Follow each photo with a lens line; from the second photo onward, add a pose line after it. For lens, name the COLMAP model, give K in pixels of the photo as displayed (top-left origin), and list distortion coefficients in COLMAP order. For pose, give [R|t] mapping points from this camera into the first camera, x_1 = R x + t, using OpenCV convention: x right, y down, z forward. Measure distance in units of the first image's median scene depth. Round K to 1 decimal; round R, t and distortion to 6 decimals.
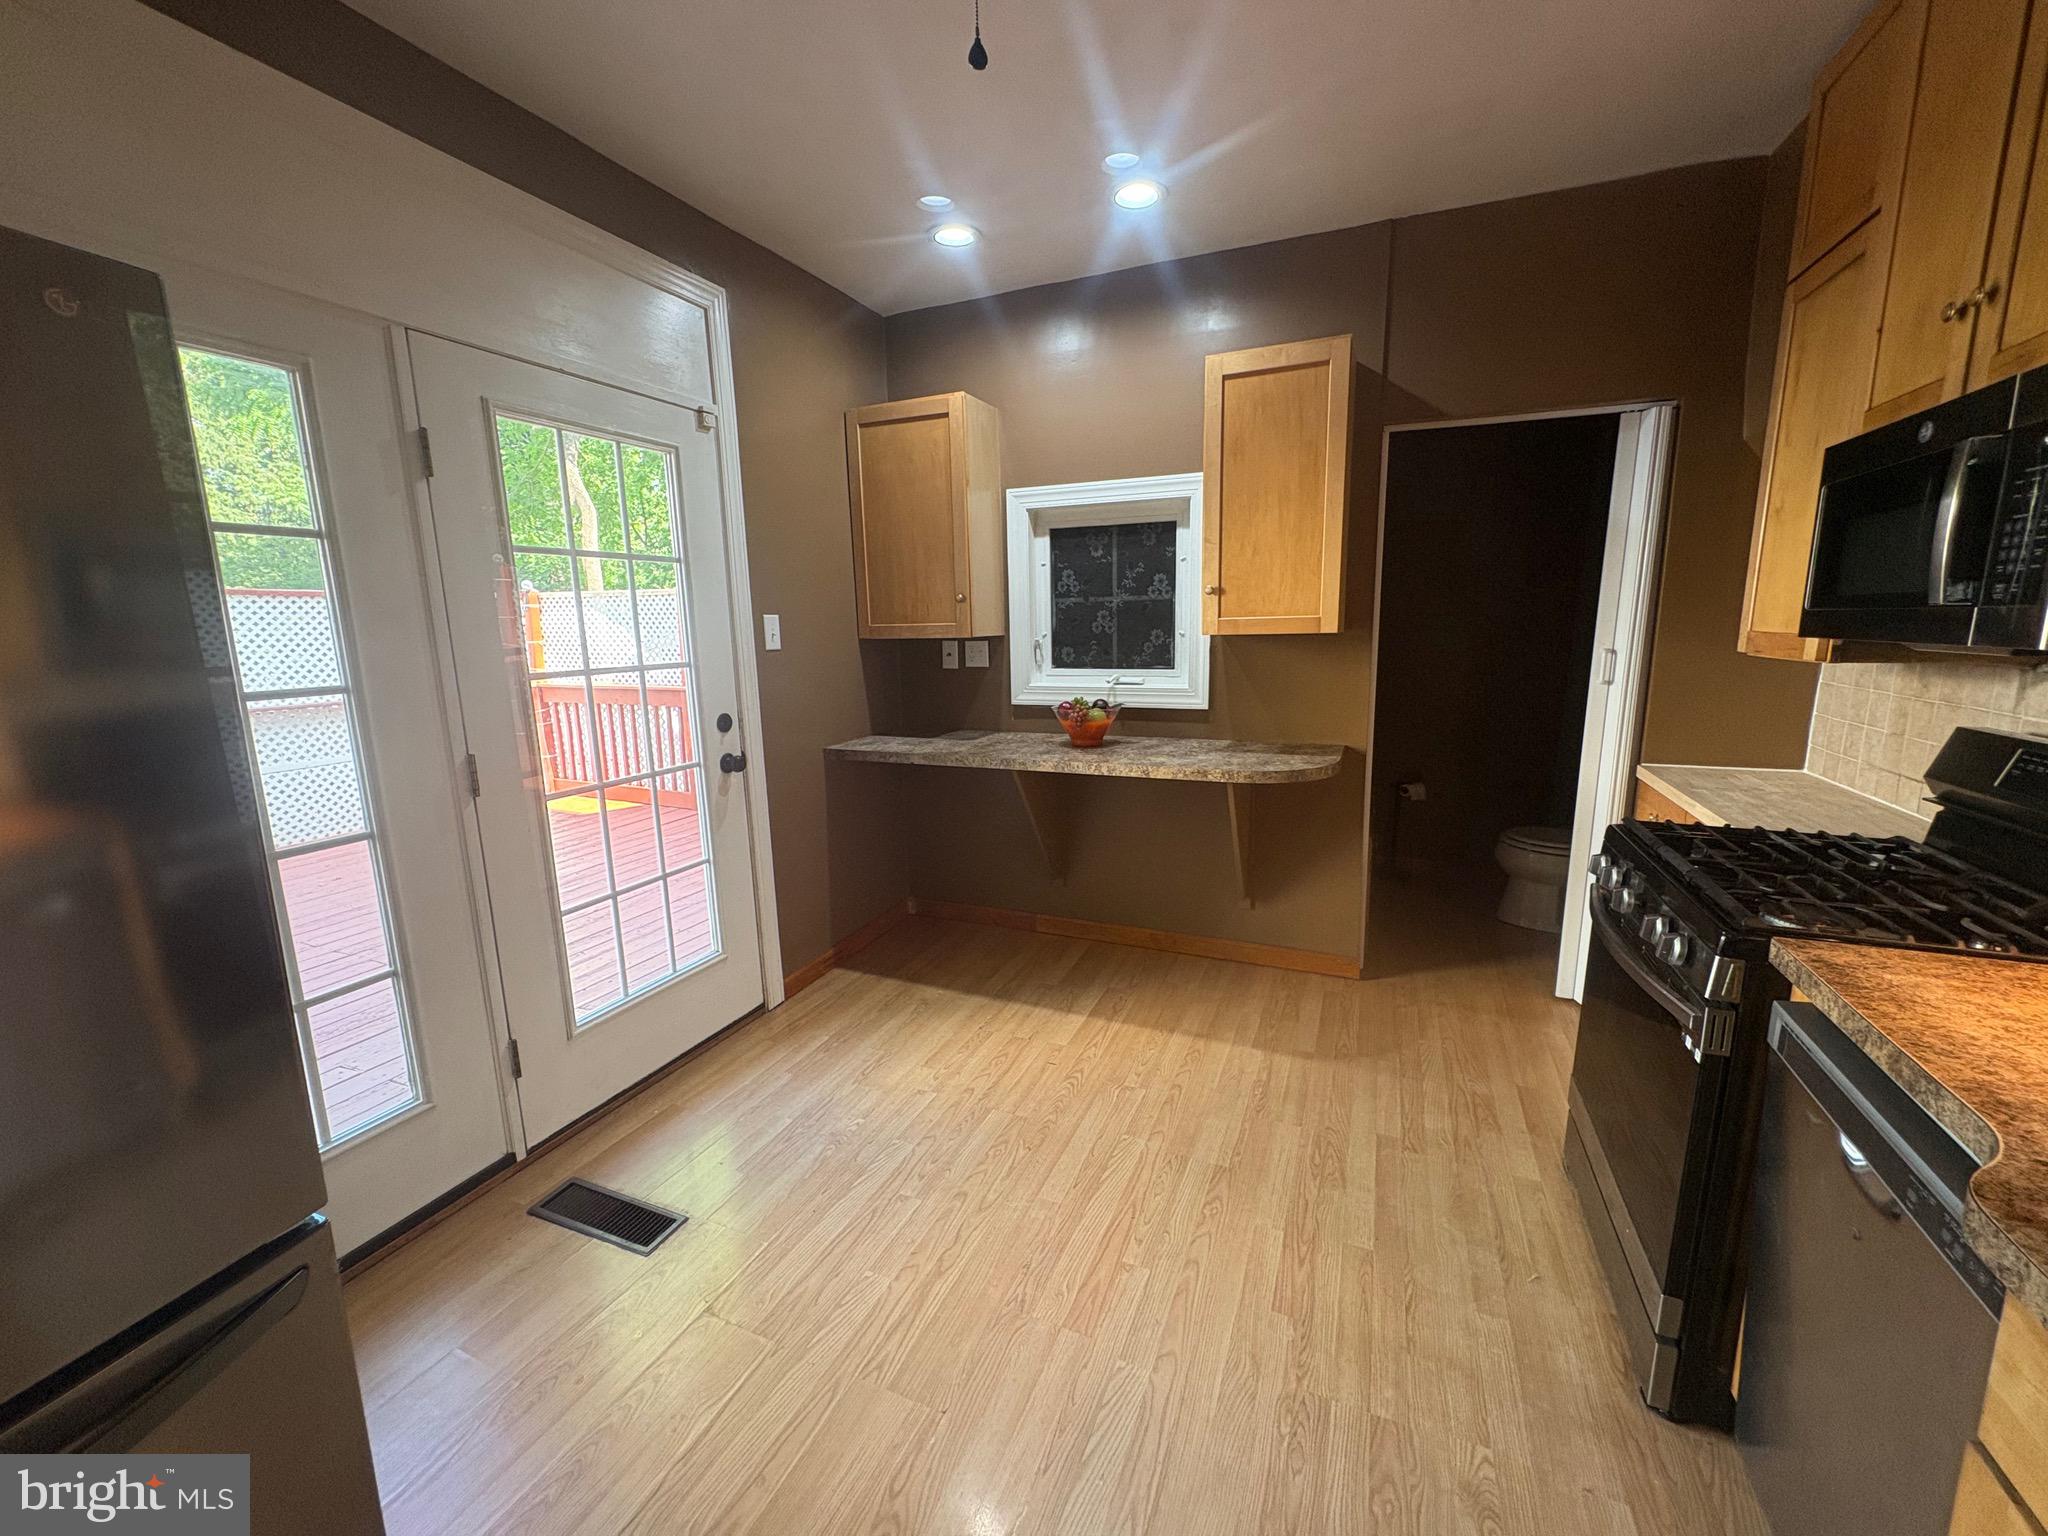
lens RADIAL K [[821.2, 0, 1020.9], [0, 821.2, 766.9], [0, 0, 1]] dist [-0.000757, 0.000381]
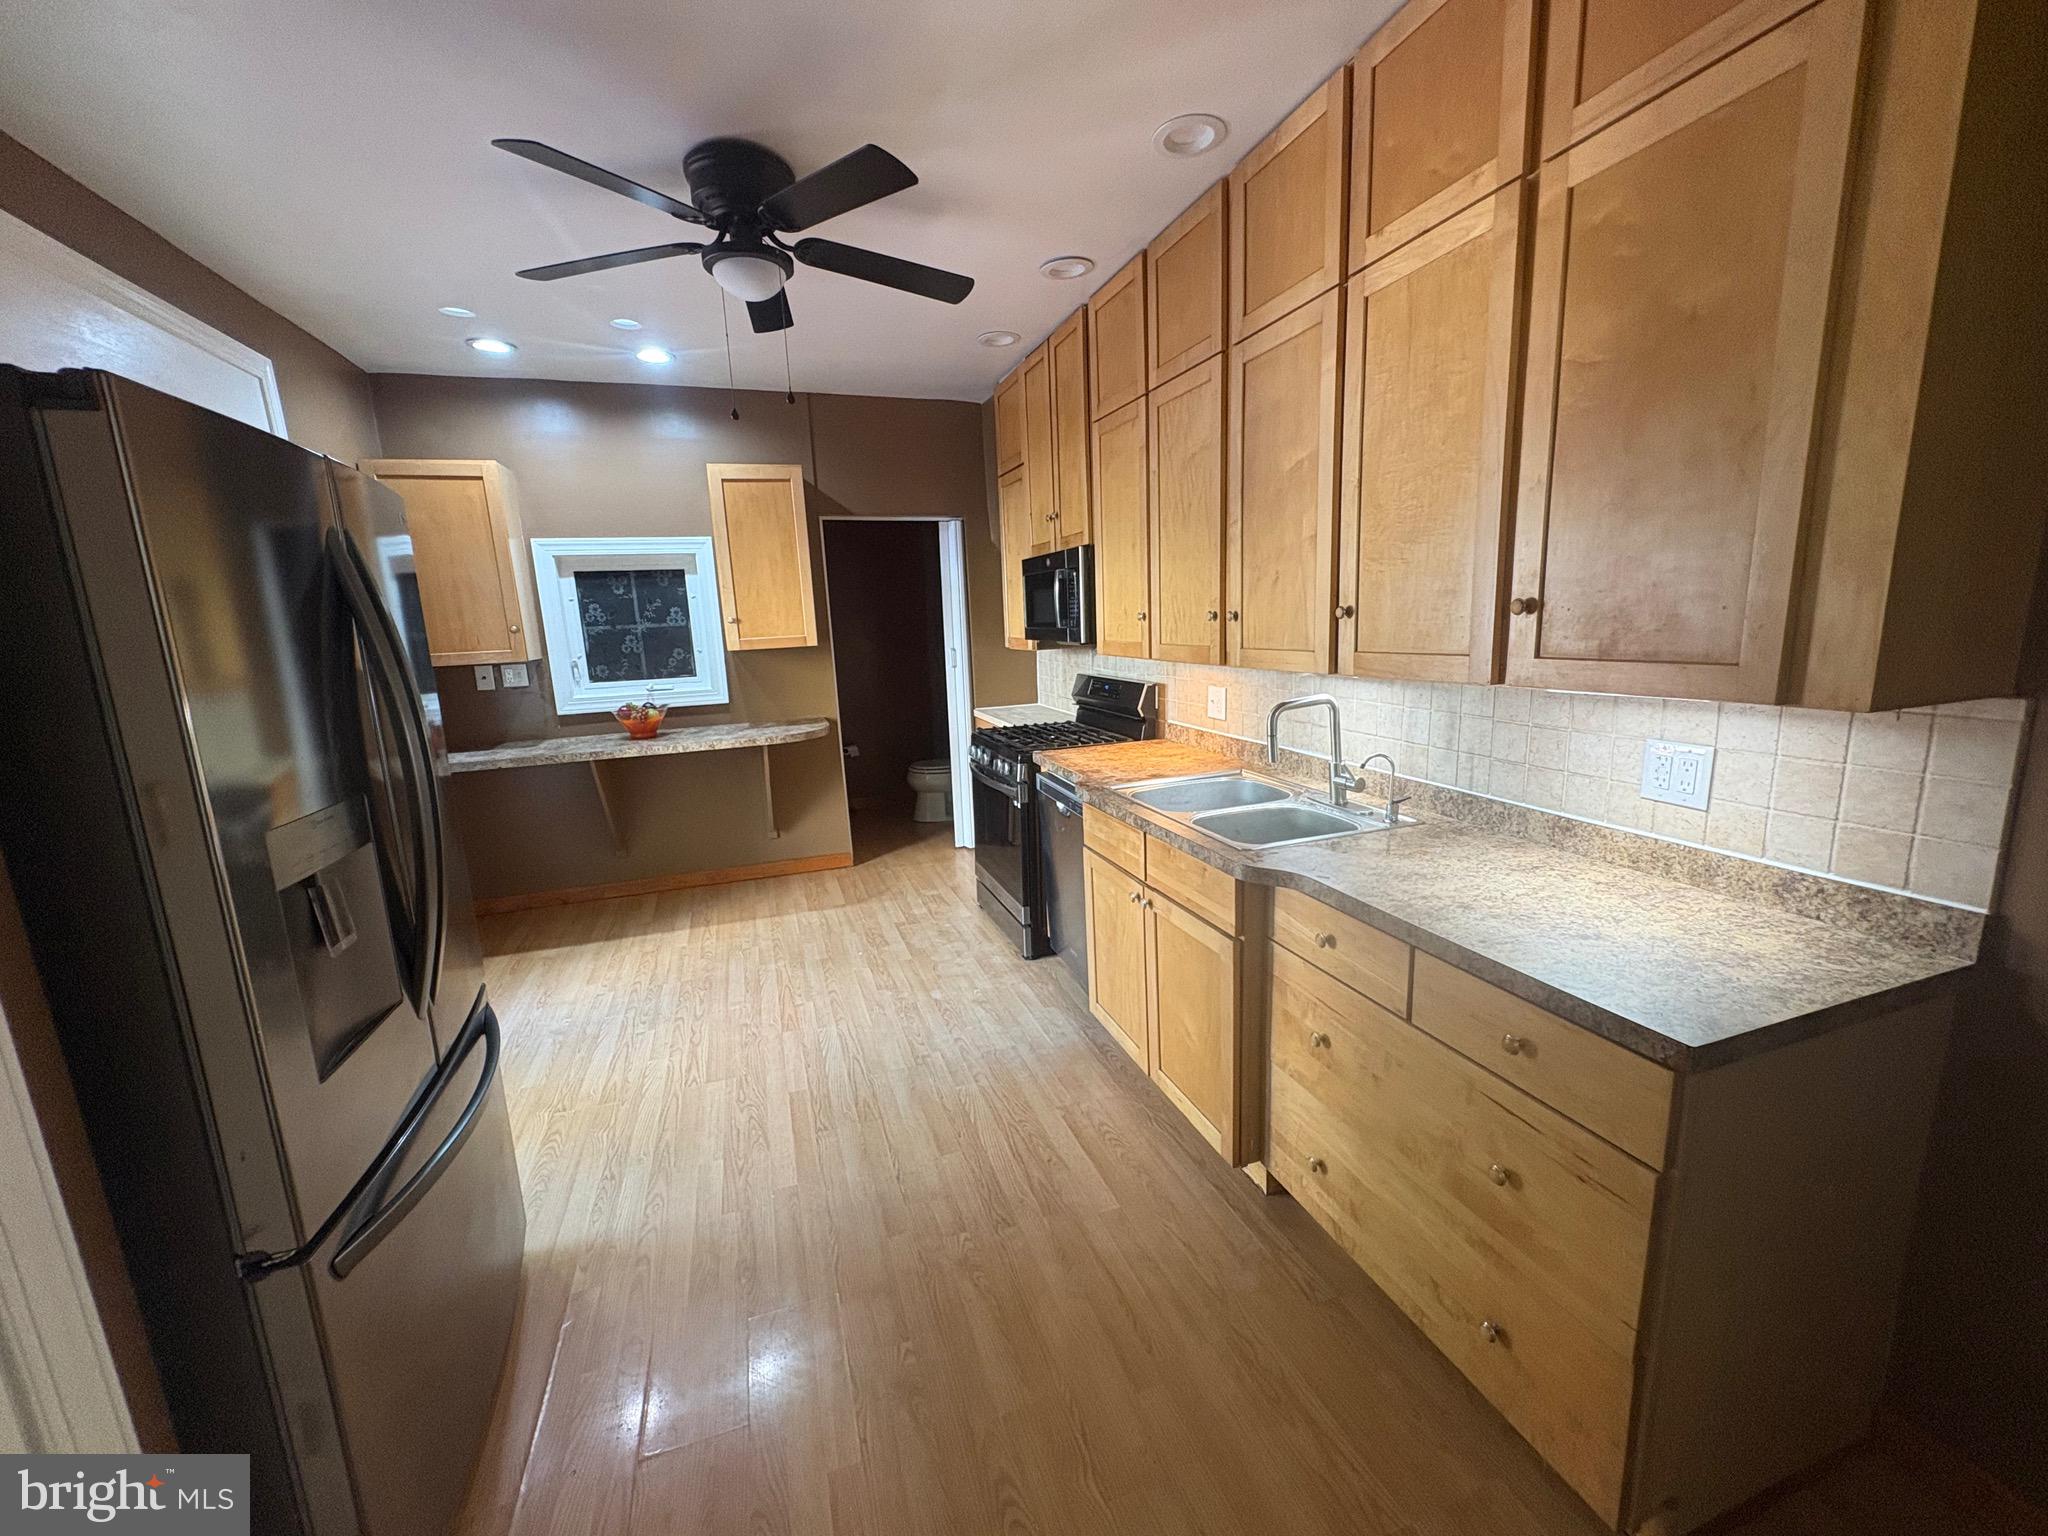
lens RADIAL K [[821.2, 0, 1020.9], [0, 821.2, 766.9], [0, 0, 1]] dist [-0.000757, 0.000381]
pose [[0.739866, -0.137768, 0.658497, -0.380316], [0.146660, 0.988296, 0.041984, 0.058499], [-0.656573, 0.065513, 0.751412, -0.422810]]
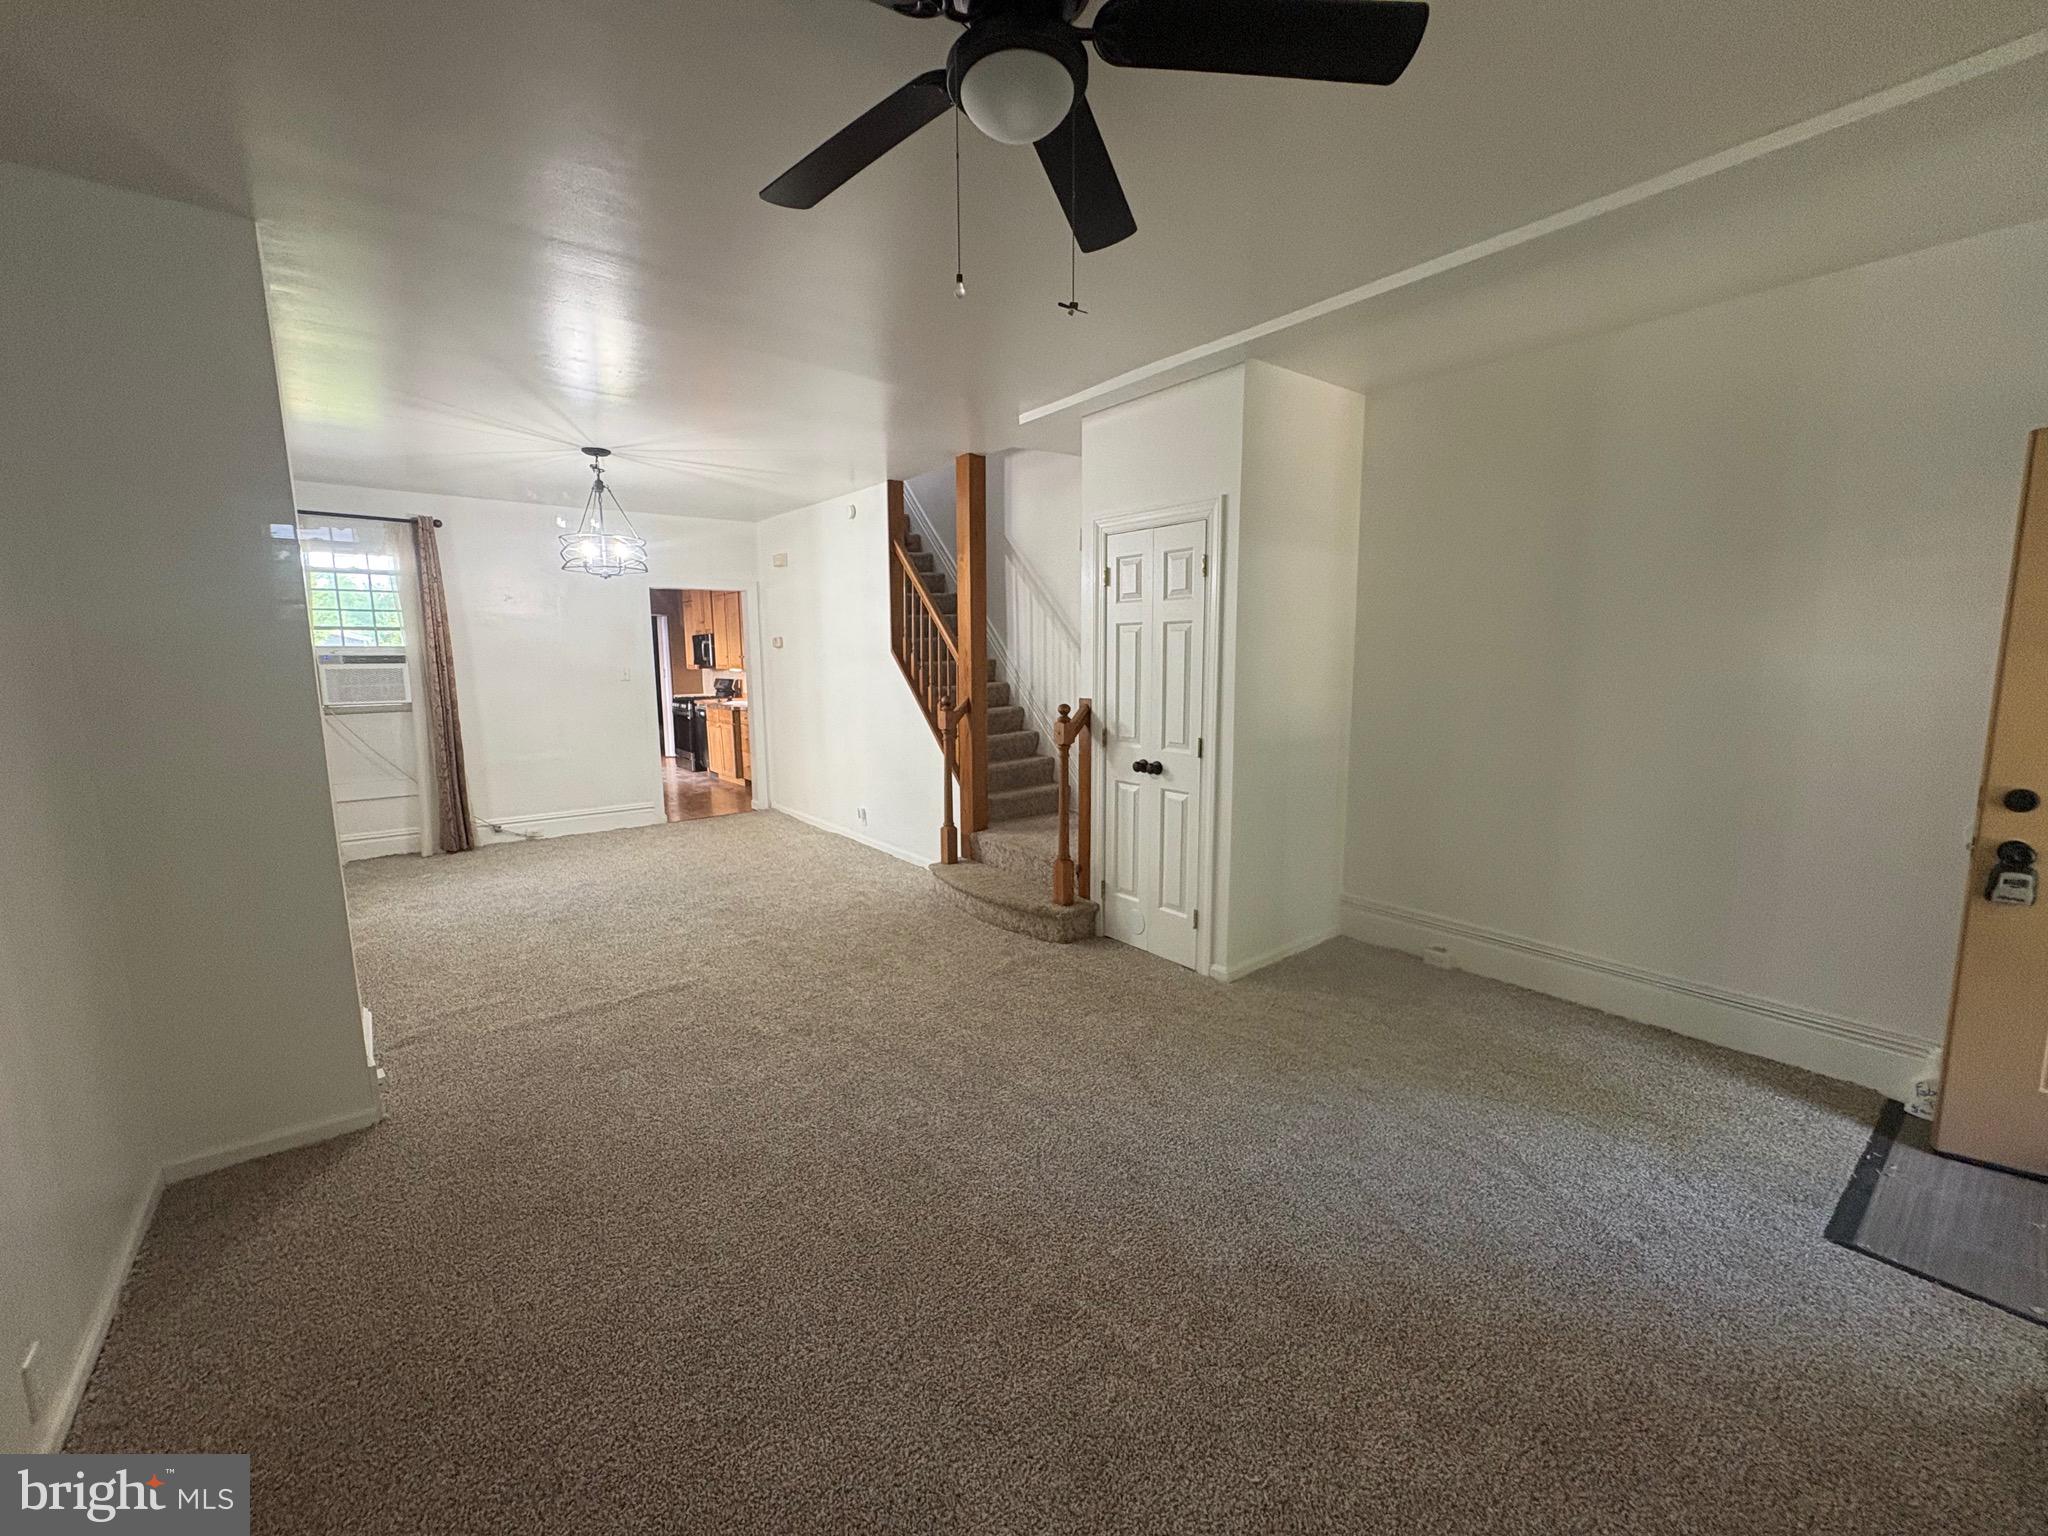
lens RADIAL K [[821.2, 0, 1020.9], [0, 821.2, 766.9], [0, 0, 1]] dist [-0.000757, 0.000381]
pose [[0.477158, -0.107777, 0.872184, -2.040081], [0.159933, 0.986528, 0.034409, 0.474215], [-0.864142, 0.123072, 0.487967, -2.463263]]
